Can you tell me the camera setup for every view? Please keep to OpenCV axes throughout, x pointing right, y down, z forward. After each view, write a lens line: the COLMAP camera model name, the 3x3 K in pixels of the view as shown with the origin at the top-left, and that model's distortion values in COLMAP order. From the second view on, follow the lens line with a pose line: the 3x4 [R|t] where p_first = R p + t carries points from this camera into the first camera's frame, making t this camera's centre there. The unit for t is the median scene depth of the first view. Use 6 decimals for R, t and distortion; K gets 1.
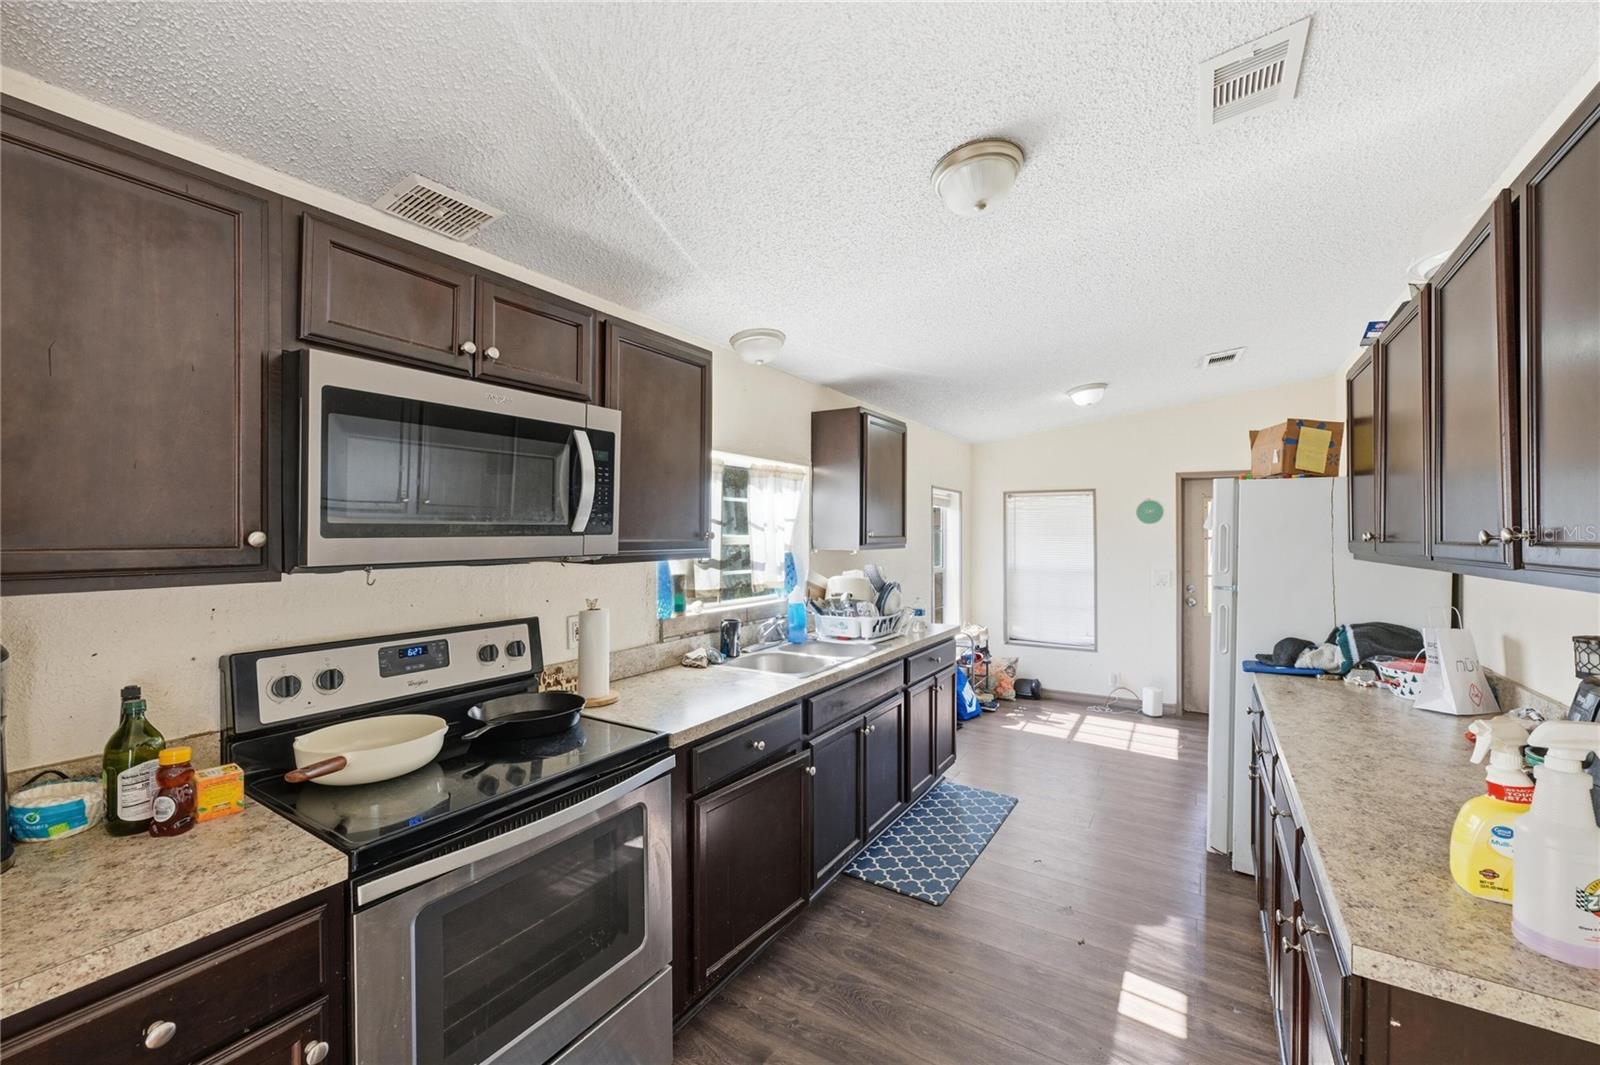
lens RADIAL K [[642.2, 0, 803.5], [0, 642.2, 532.3], [0, 0, 1]] dist [0.003113, 0.000388]
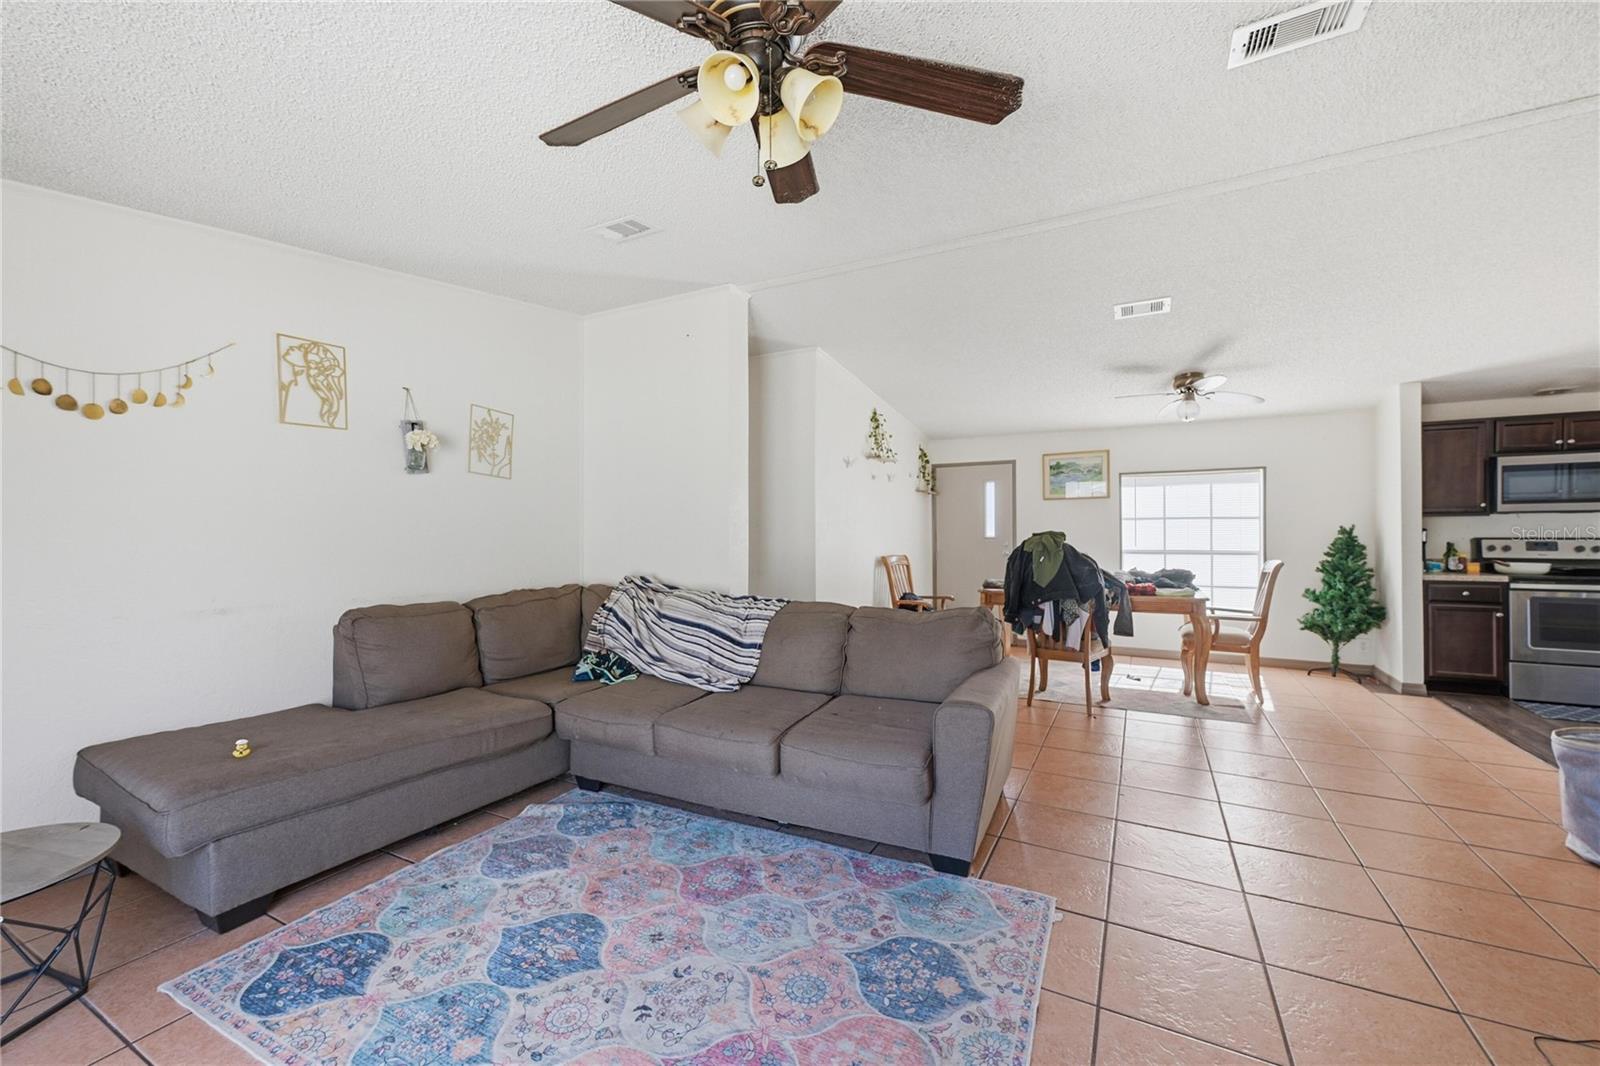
lens RADIAL K [[630.8, 0, 808.2], [0, 630.8, 532.1], [0, 0, 1]] dist [-0.001356, 0.000364]
pose [[0.070285, 0.001393, -0.997526, 2.744161], [0.006971, 0.999974, 0.001888, 0.139407], [0.997503, -0.007087, 0.070273, -3.435703]]
